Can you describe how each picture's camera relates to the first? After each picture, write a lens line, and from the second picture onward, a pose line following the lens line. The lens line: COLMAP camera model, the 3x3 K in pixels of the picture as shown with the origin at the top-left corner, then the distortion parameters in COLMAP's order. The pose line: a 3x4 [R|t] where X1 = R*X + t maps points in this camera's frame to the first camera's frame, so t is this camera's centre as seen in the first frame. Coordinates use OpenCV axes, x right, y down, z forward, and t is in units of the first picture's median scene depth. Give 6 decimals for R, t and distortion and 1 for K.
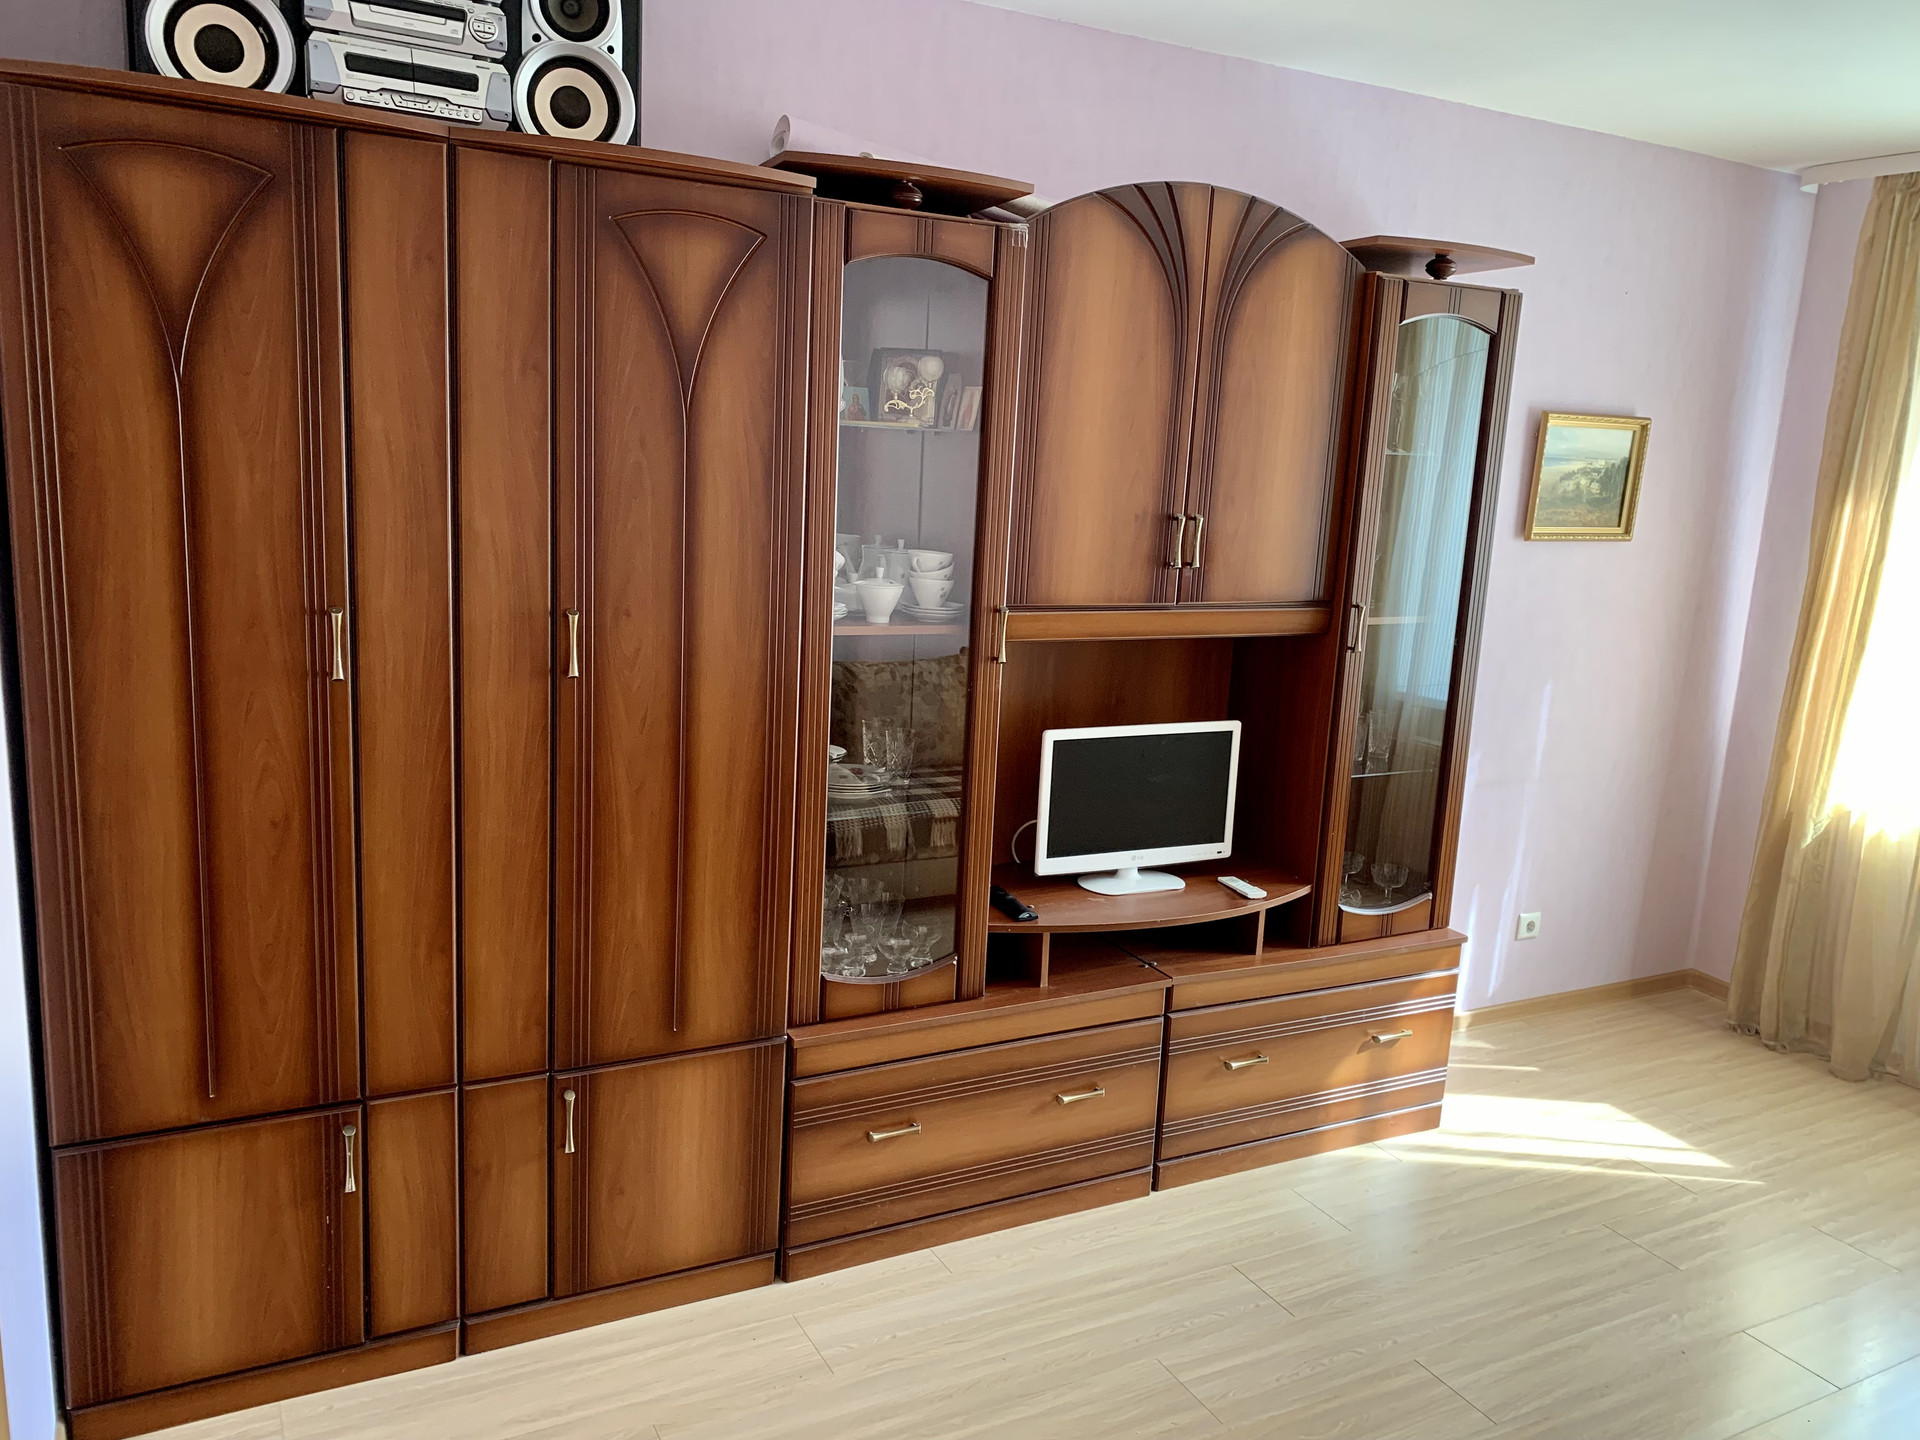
lens RADIAL K [[1498.9, 0, 939.7], [0, 1498.9, 719.6], [0, 0, 1]] dist [0.082792, -0.129815]
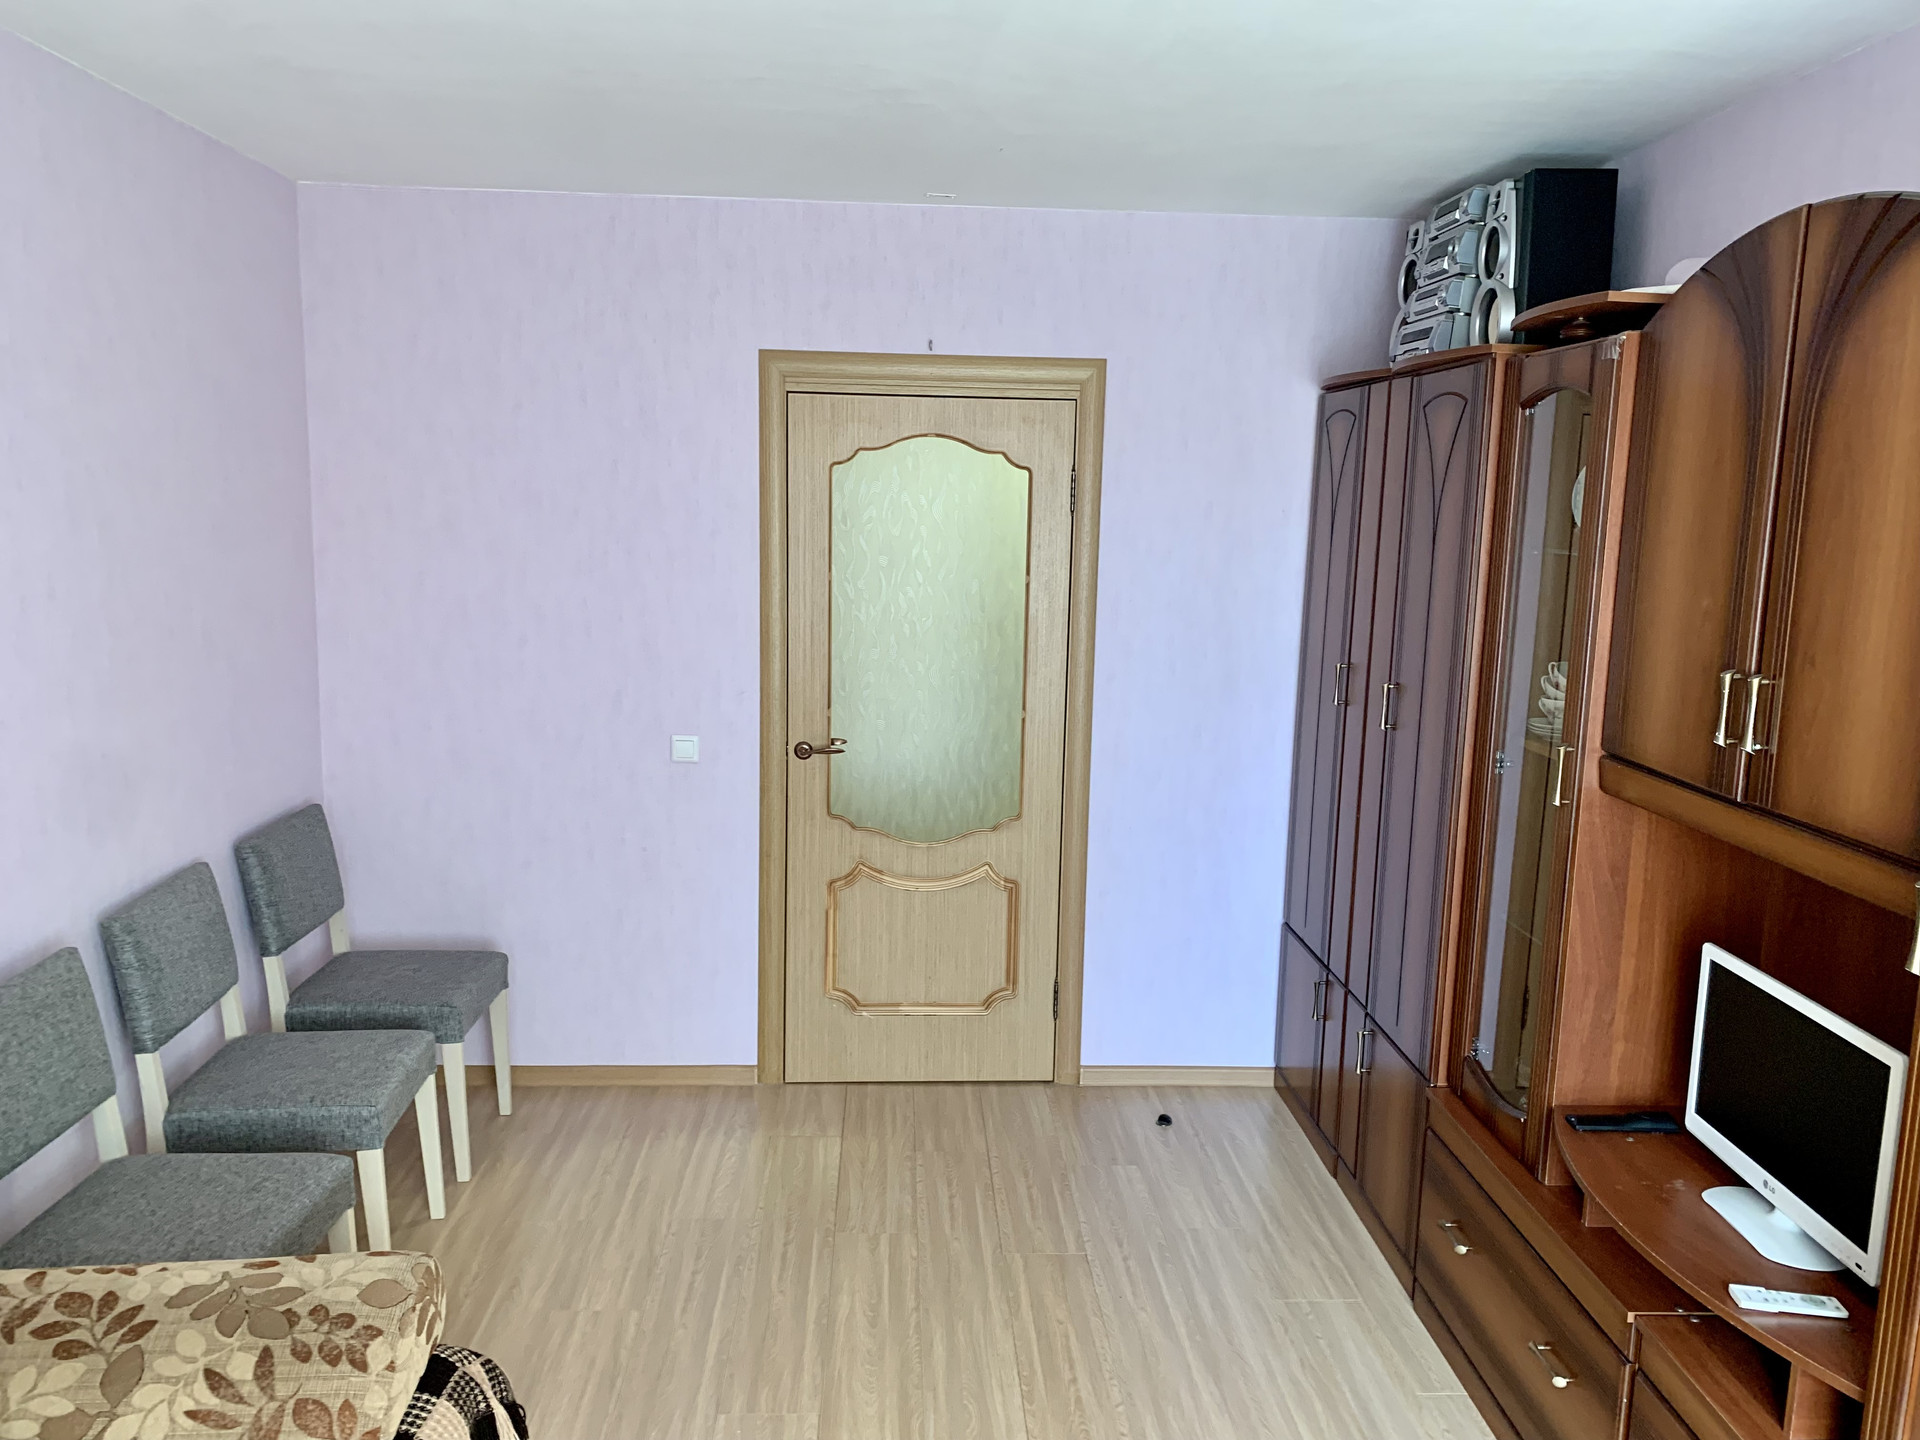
lens RADIAL K [[1475.5, 0, 952.3], [0, 1475.5, 705.1], [0, 0, 1]] dist [0.051473, -0.047155]
pose [[-0.422312, 0.062728, -0.904278, 0.917663], [-0.217925, 0.961317, 0.168459, -0.154067], [0.879864, 0.268207, -0.392306, 0.926825]]
